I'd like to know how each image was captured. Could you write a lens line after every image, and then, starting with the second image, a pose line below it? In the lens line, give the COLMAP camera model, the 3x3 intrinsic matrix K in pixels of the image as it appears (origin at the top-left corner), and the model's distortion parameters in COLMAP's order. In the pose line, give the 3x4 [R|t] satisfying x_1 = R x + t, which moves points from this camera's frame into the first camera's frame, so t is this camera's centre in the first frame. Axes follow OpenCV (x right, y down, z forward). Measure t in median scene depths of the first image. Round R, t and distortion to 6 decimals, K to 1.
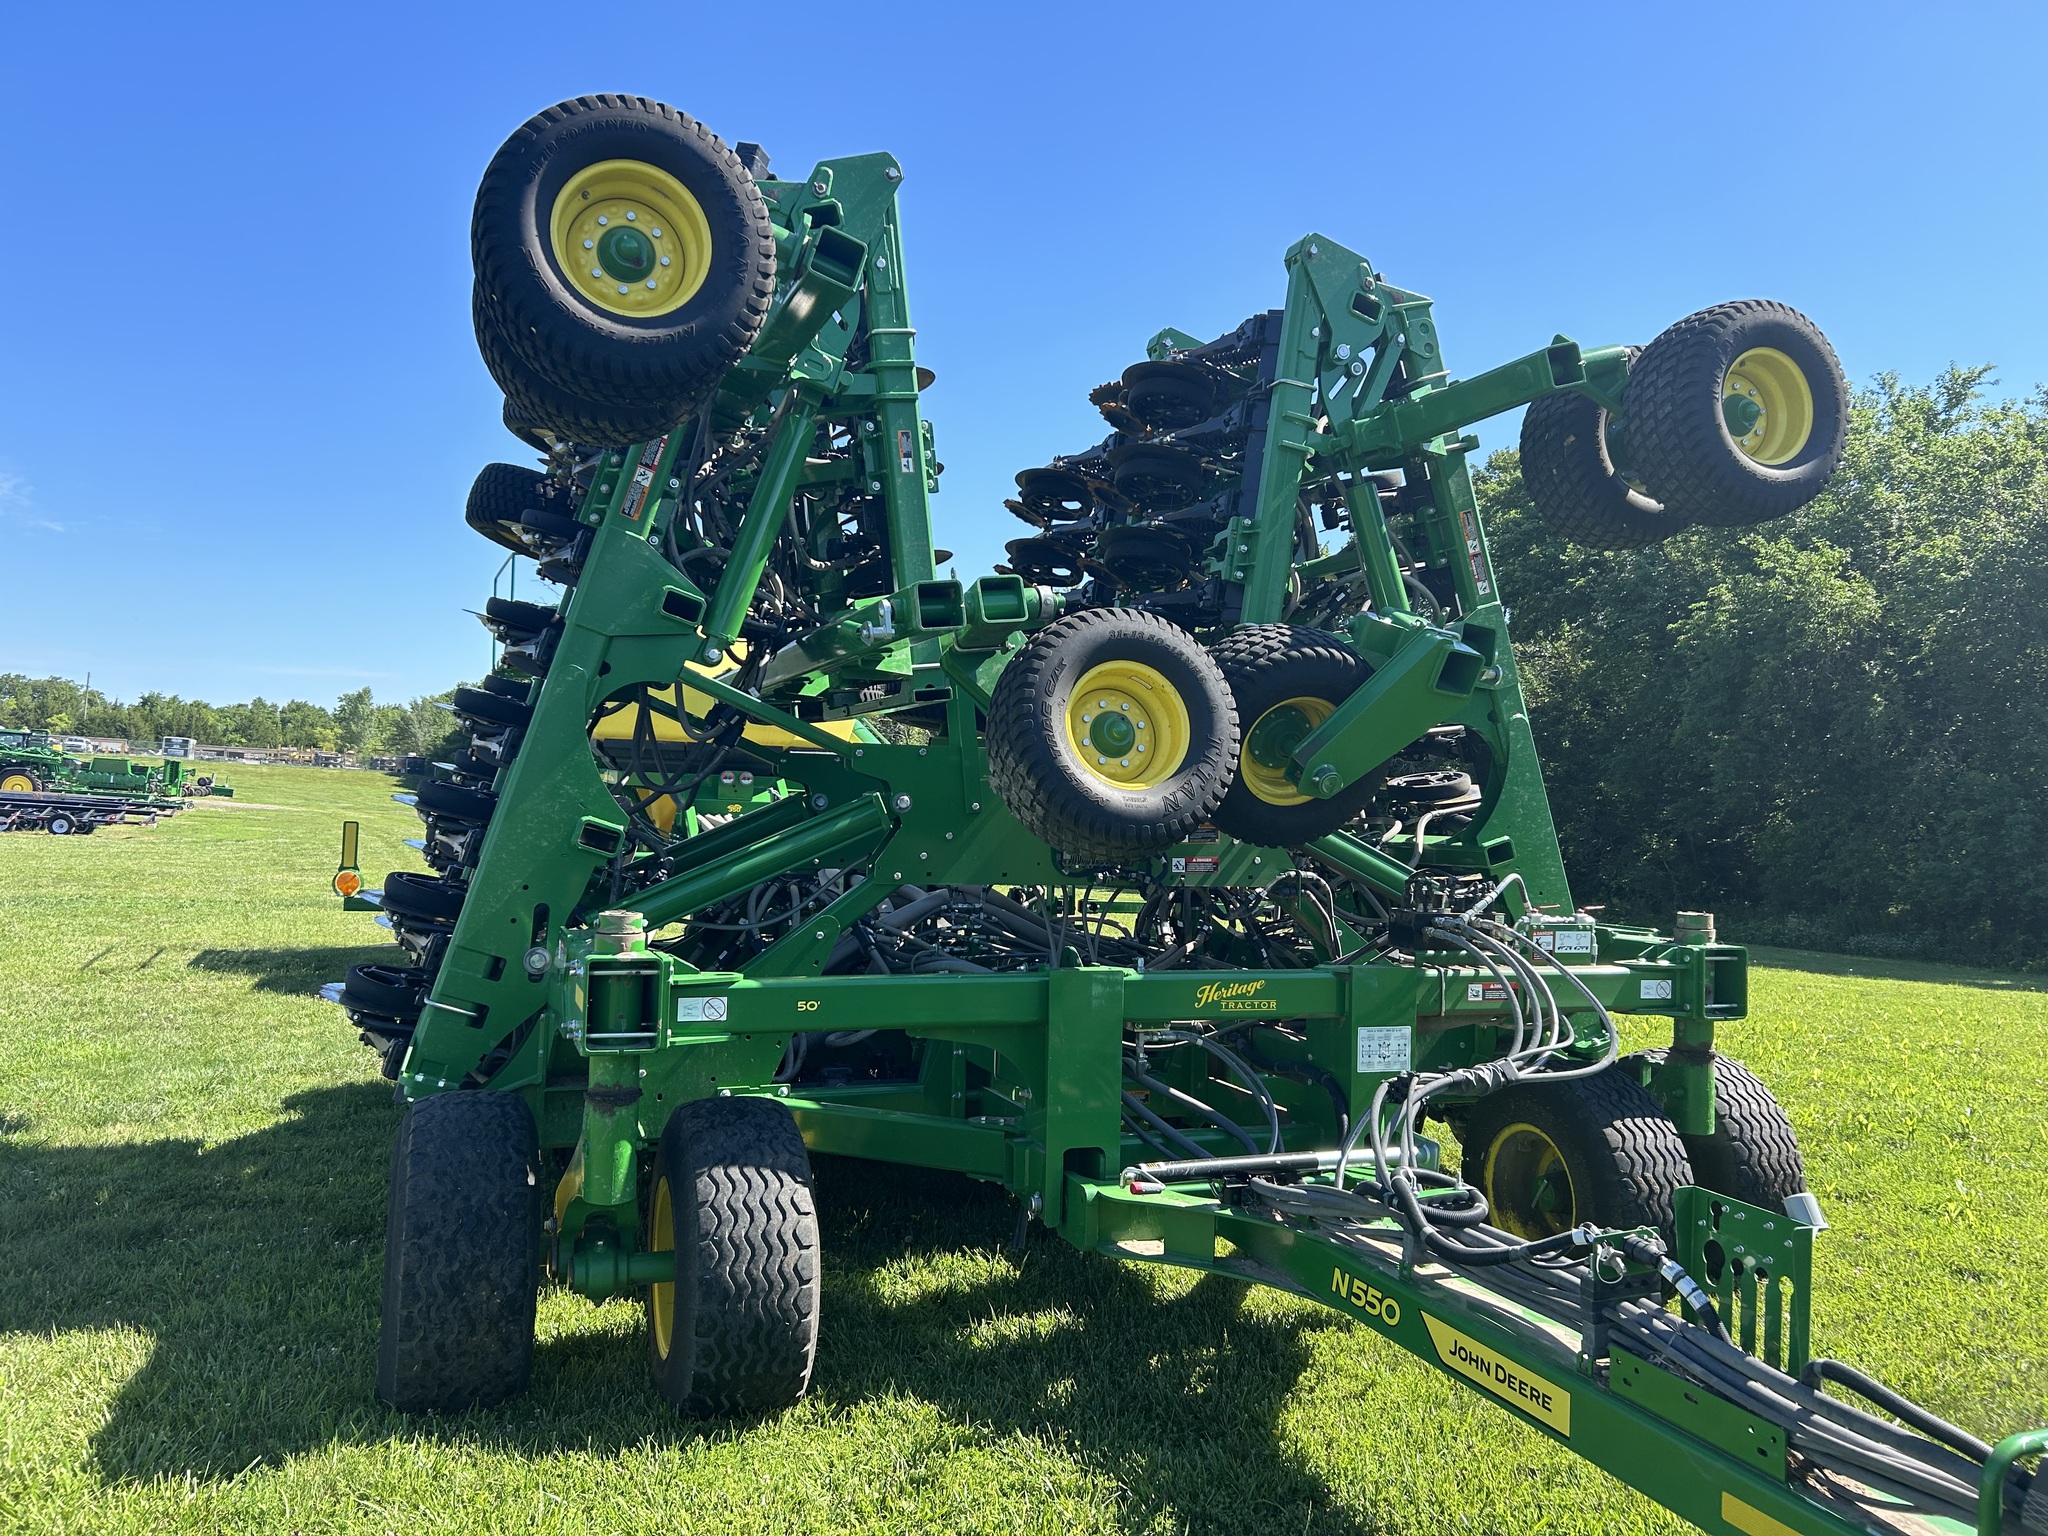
lens RADIAL K [[1566.1, 0, 1024.0], [0, 1566.1, 768.0], [0, 0, 1]] dist [0.004601, -0.008503]
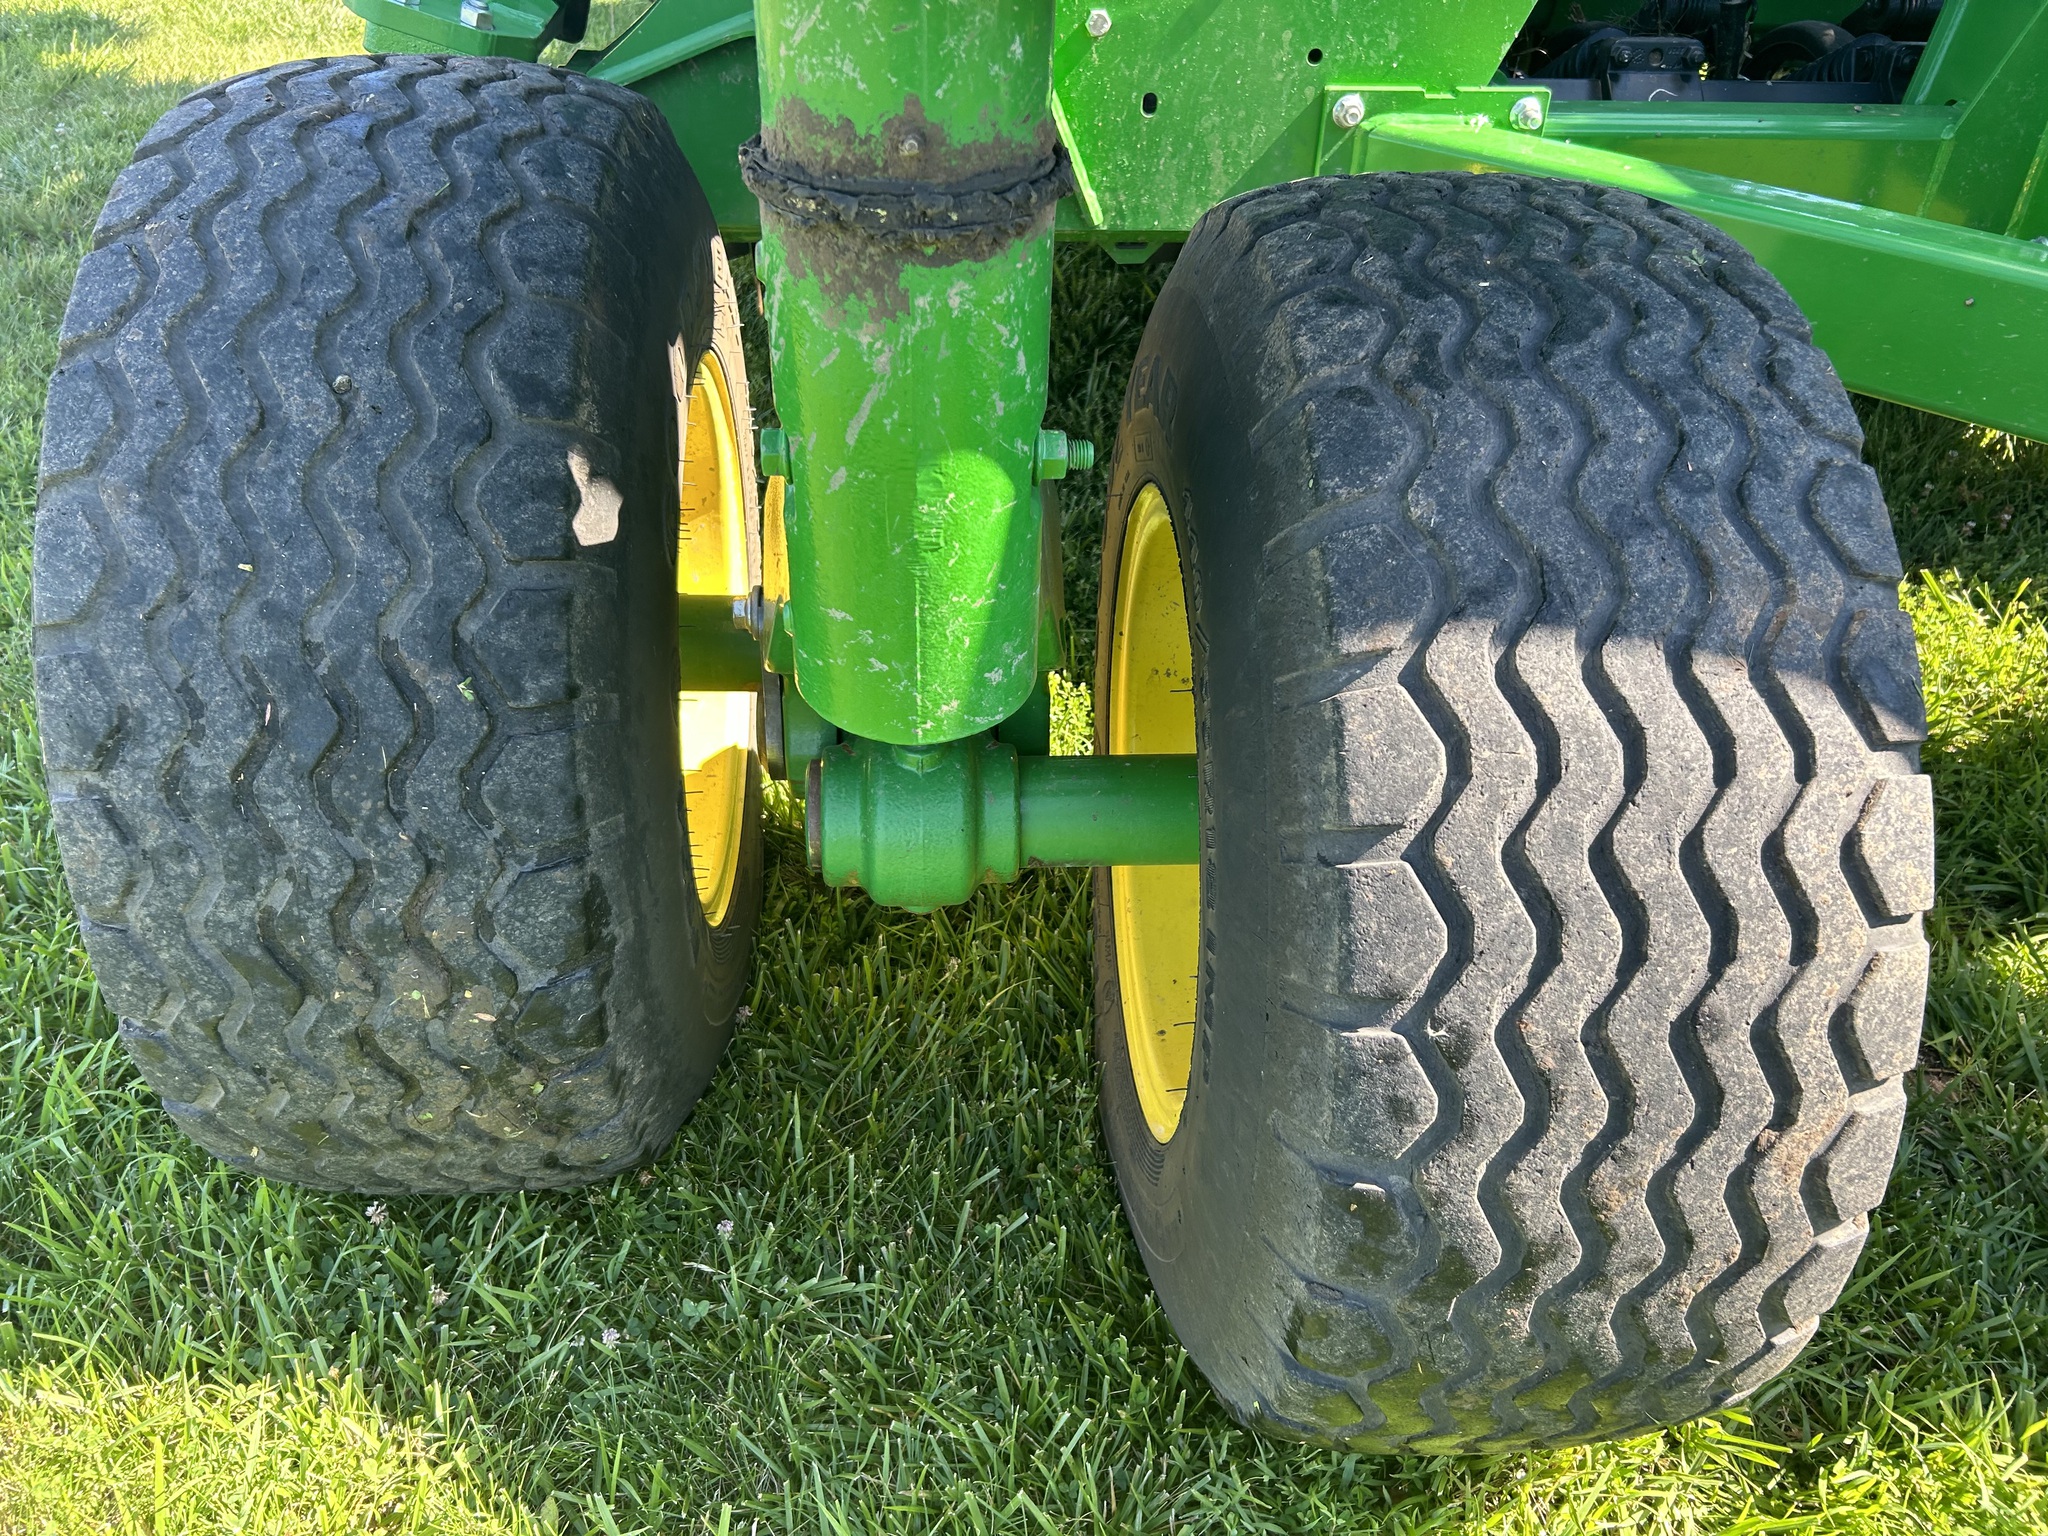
lens RADIAL K [[1617.2, 0, 1049.5], [0, 1617.2, 771.5], [0, 0, 1]] dist [0.024265, 0.000917]
pose [[0.961228, 0.165331, -0.220697, -0.199295], [-0.004819, 0.810283, 0.586019, 0.158986], [0.275714, -0.562234, 0.779663, 0.838434]]
